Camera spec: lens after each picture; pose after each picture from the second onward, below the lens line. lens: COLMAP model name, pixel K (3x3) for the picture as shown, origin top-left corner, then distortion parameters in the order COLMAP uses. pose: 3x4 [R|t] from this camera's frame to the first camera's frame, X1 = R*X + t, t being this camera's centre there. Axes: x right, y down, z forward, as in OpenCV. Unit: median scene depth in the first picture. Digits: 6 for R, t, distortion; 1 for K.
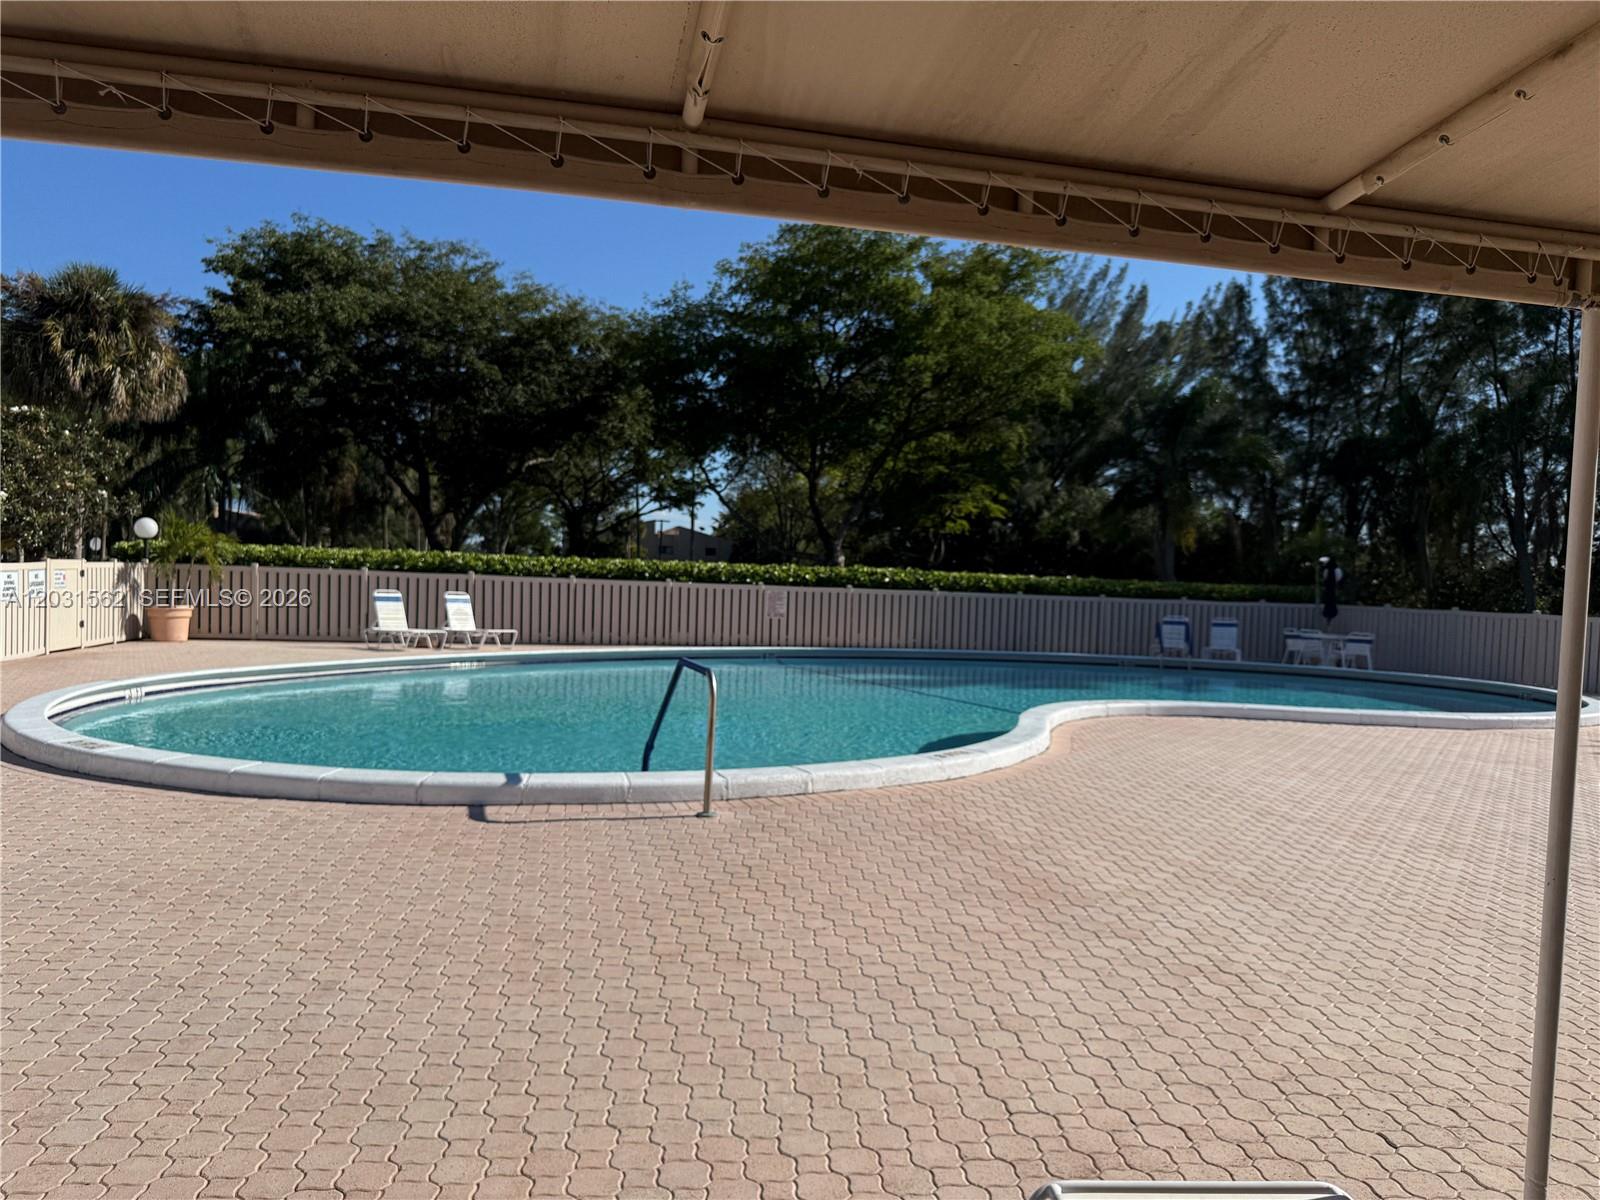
lens RADIAL K [[1119.3, 0, 800.0], [0, 1119.3, 600.0], [0, 0, 1]] dist [-0.037580, 0.000032]
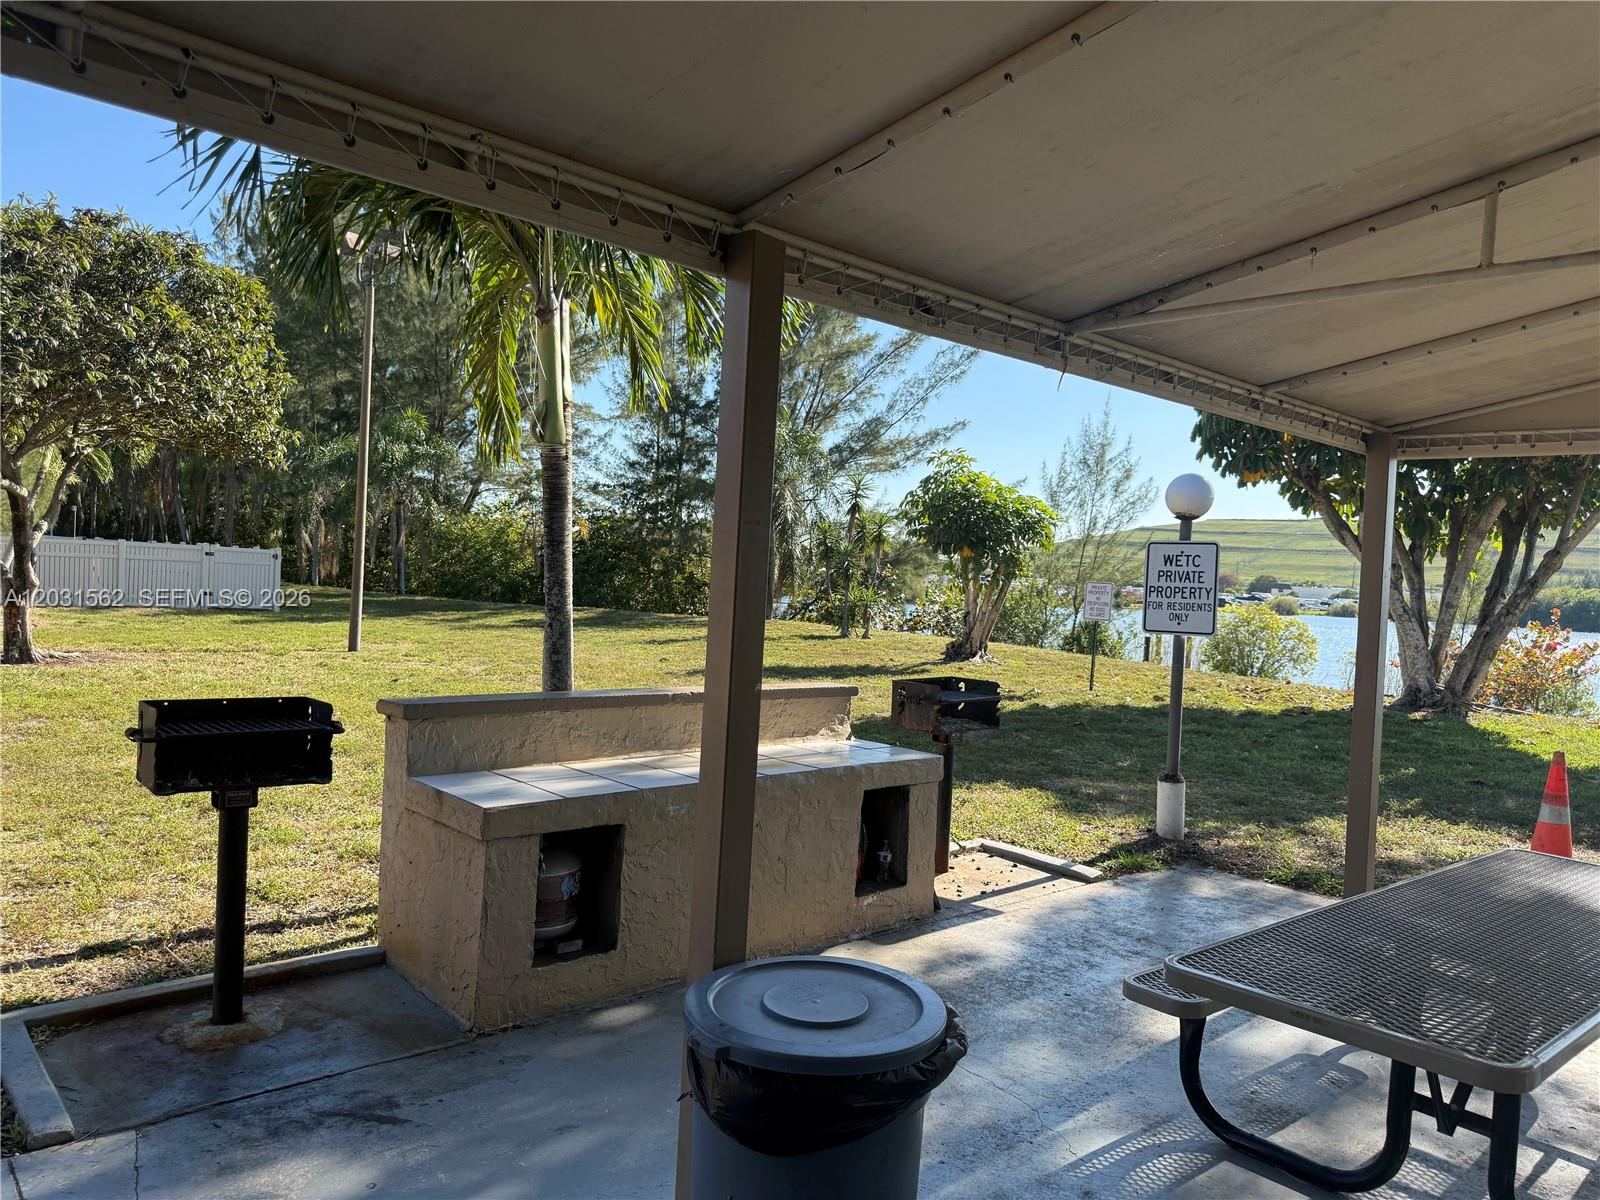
lens RADIAL K [[1119.3, 0, 800.0], [0, 1119.3, 600.0], [0, 0, 1]] dist [-0.037580, 0.000032]
pose [[0.856192, -0.014936, 0.516442, -0.531961], [-0.004308, 0.999341, 0.036043, -0.034685], [-0.516640, -0.033085, 0.855563, -0.085545]]
